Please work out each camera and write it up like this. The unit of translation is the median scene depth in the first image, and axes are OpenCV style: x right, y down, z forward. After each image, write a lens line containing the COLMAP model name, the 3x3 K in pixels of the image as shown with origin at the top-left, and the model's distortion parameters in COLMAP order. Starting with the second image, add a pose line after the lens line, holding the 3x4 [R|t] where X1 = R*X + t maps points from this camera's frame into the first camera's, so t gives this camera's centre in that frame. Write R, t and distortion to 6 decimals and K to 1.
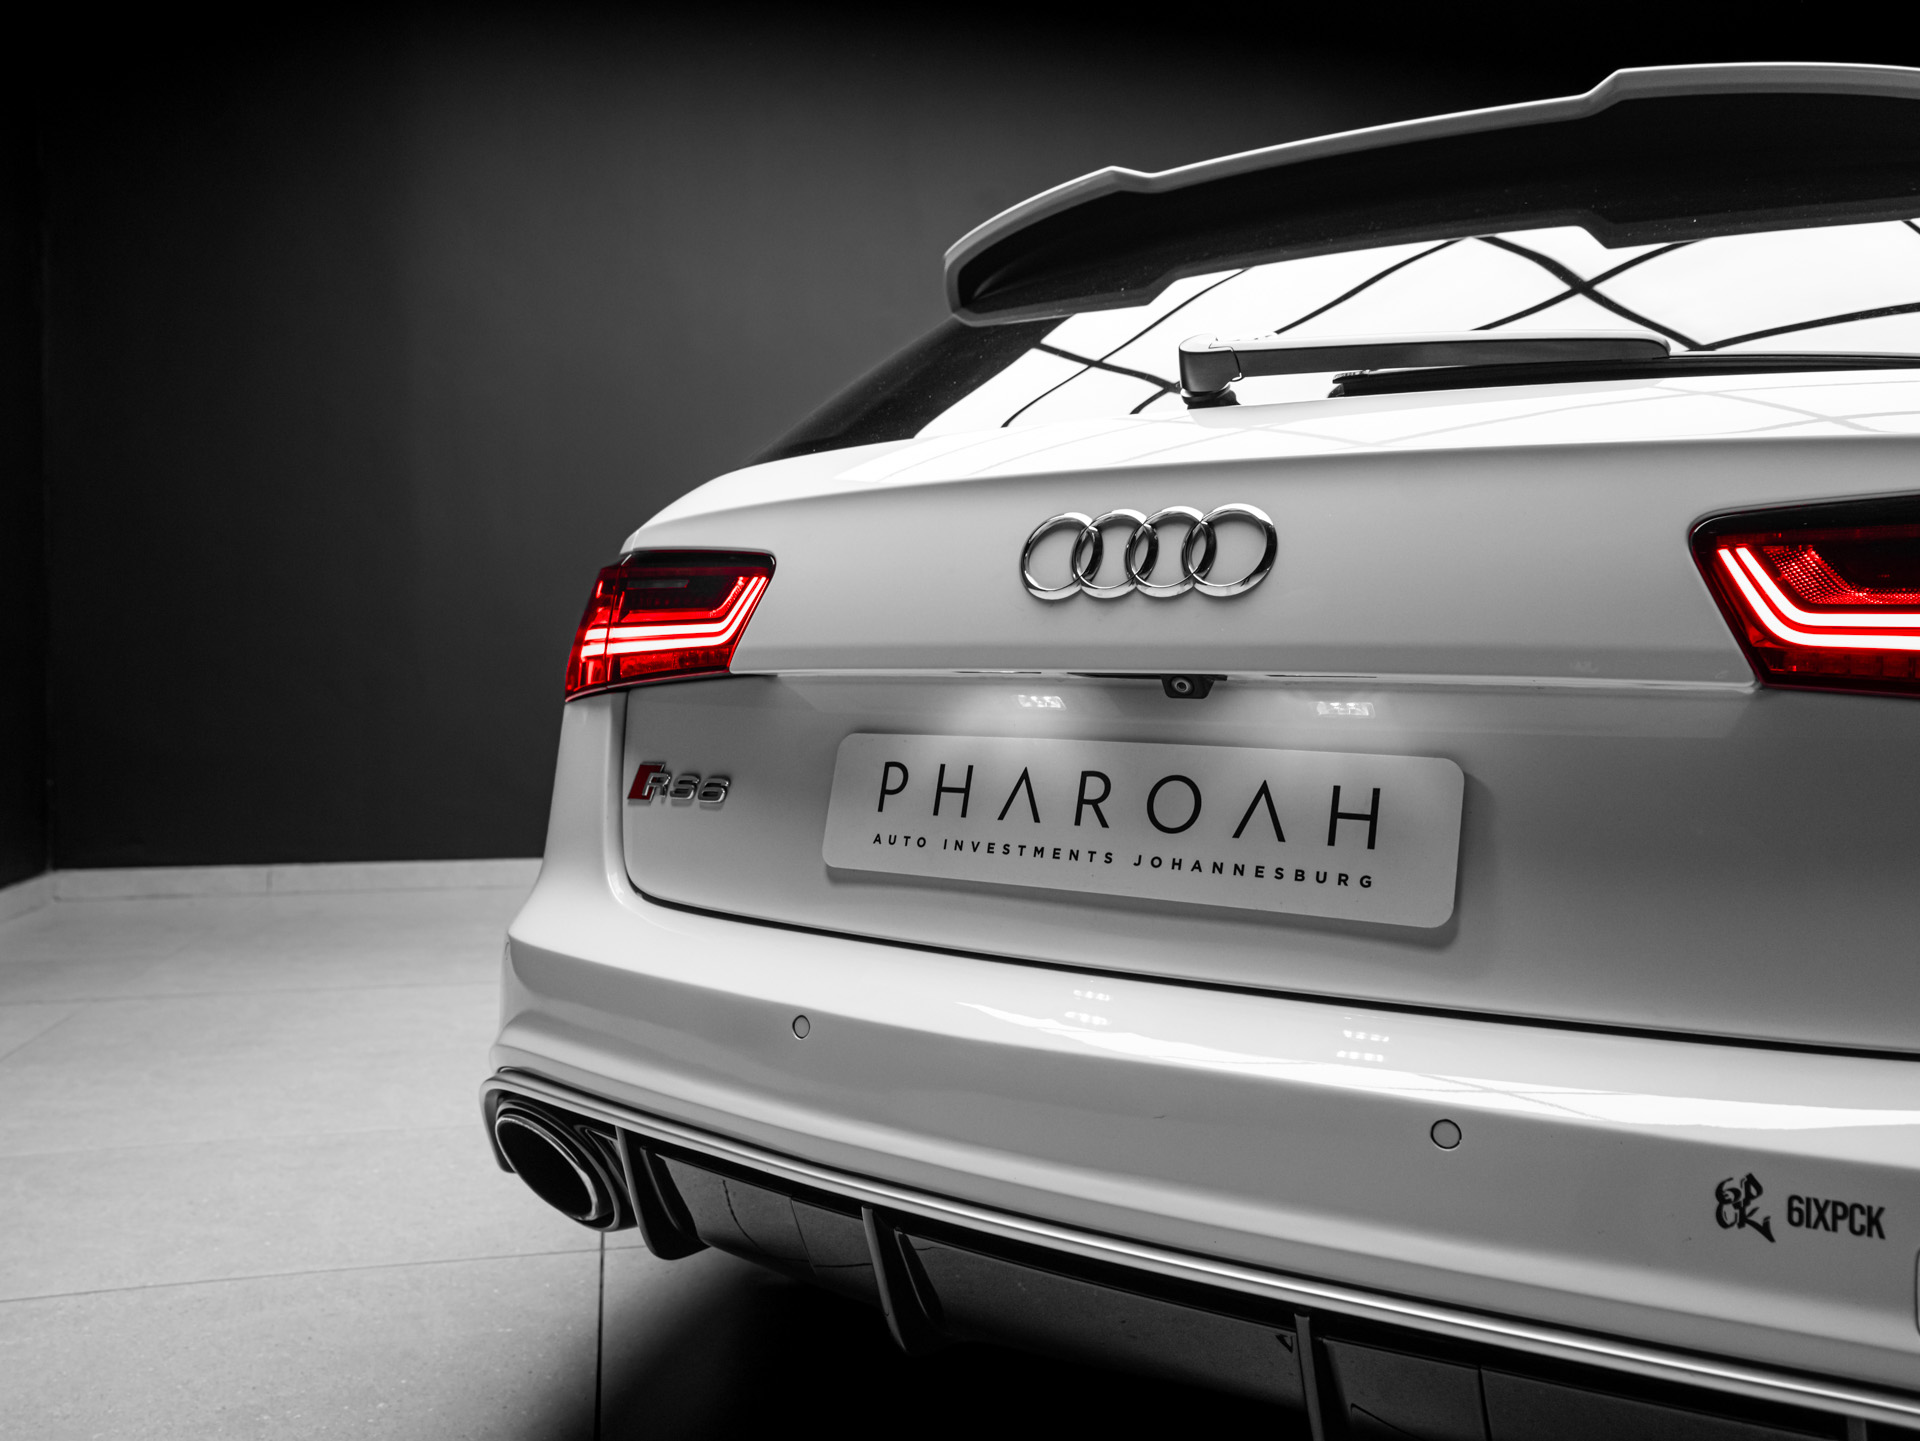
lens RADIAL K [[1447.0, 0, 963.2], [0, 1447.0, 721.2], [0, 0, 1]] dist [-0.026397, 0.068909]
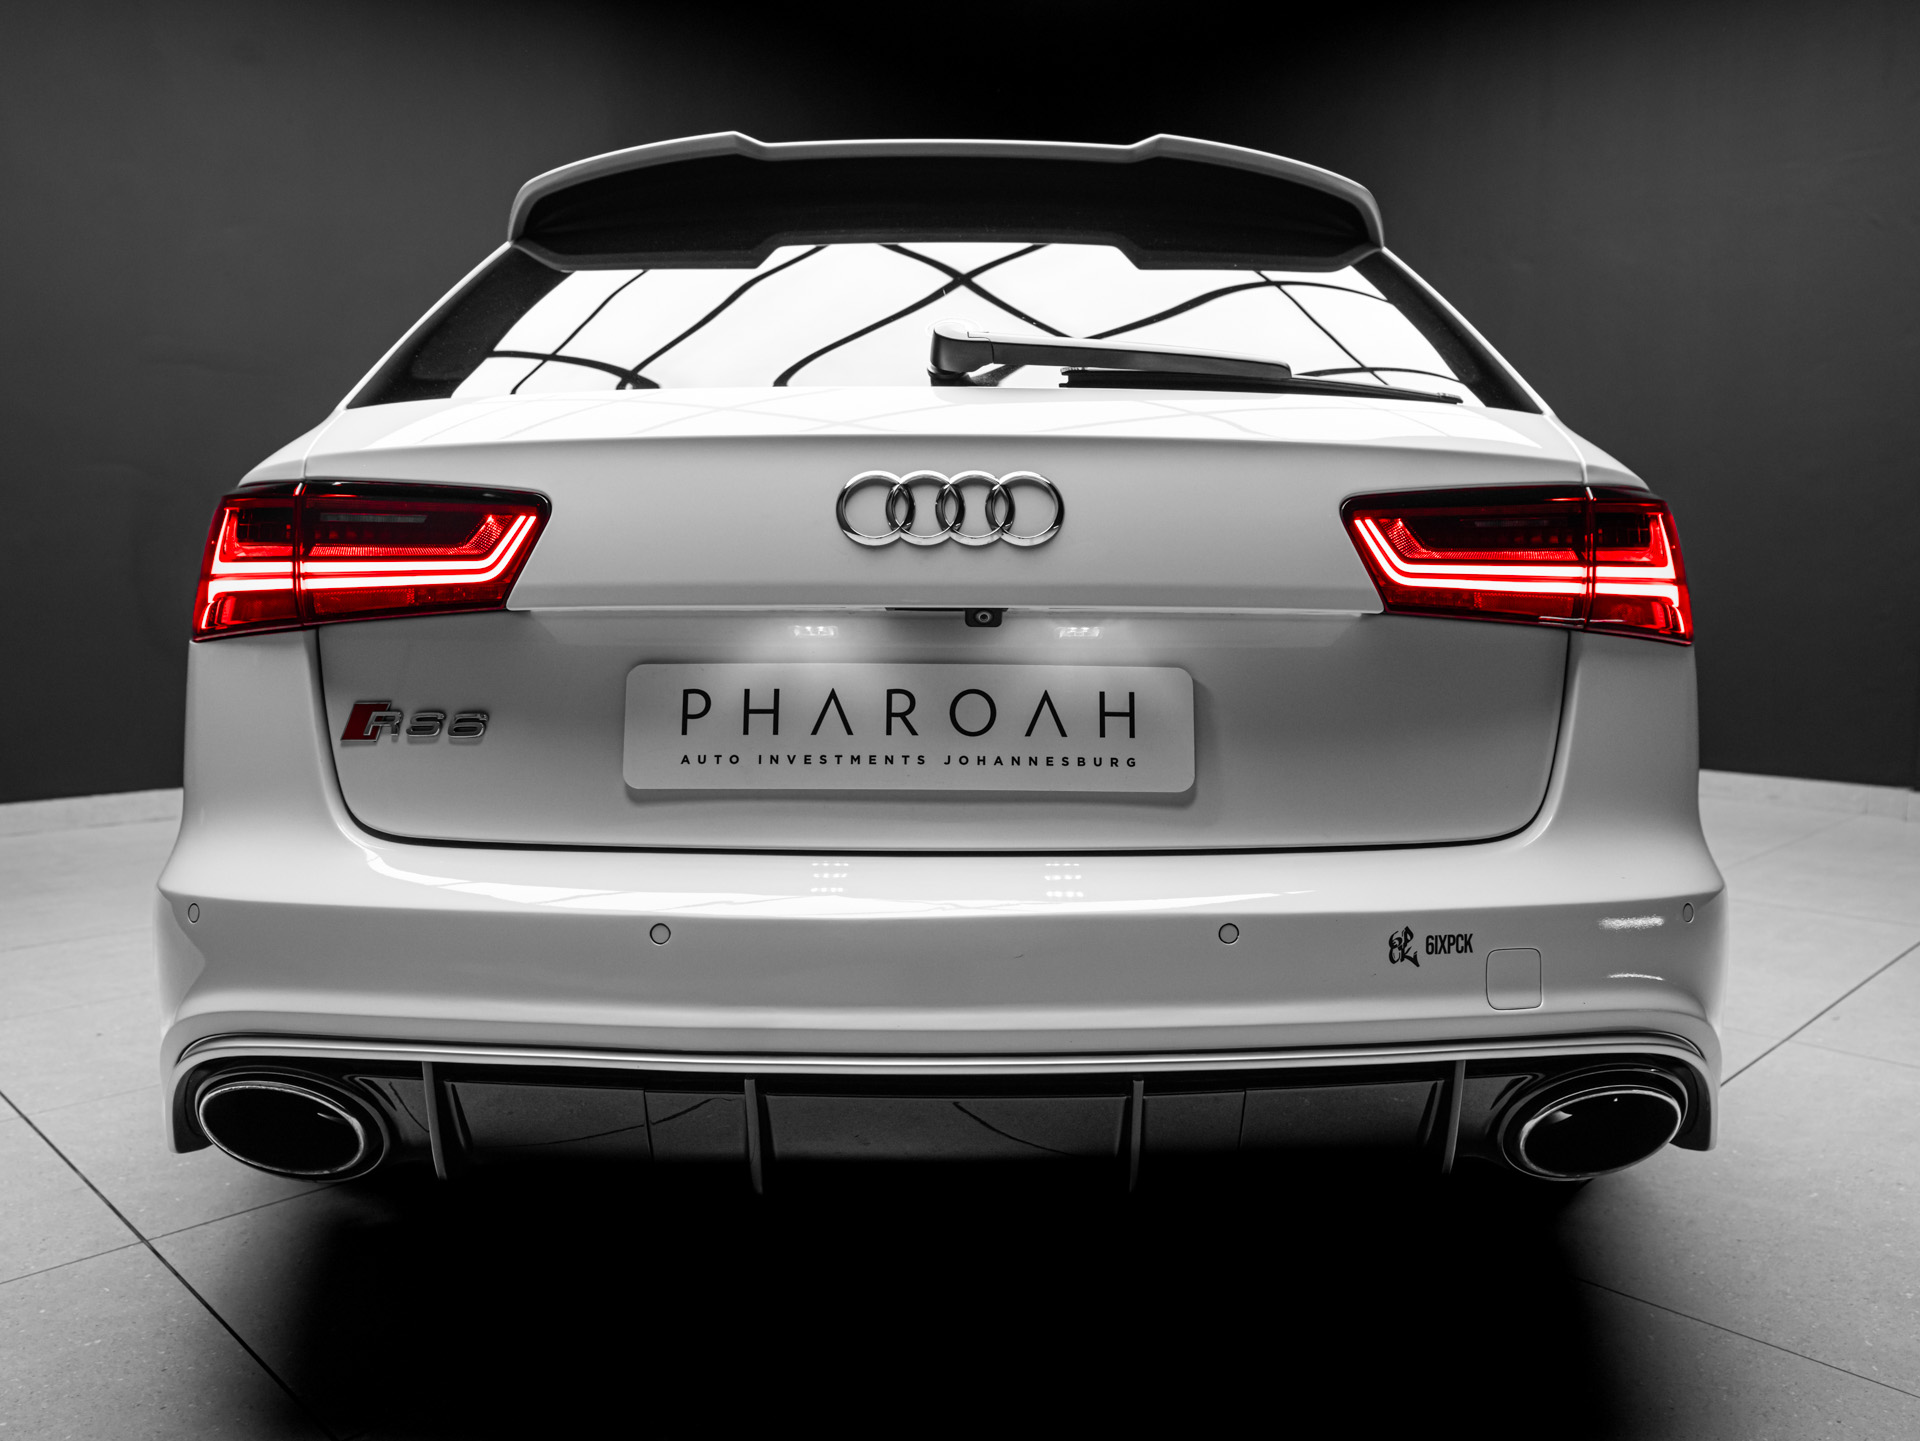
lens RADIAL K [[1447.0, 0, 963.2], [0, 1447.0, 721.2], [0, 0, 1]] dist [-0.026397, 0.068909]
pose [[0.851844, -0.058204, 0.520551, -0.508422], [0.023493, 0.997052, 0.073039, -0.026162], [-0.523268, -0.049989, 0.850701, -0.050536]]
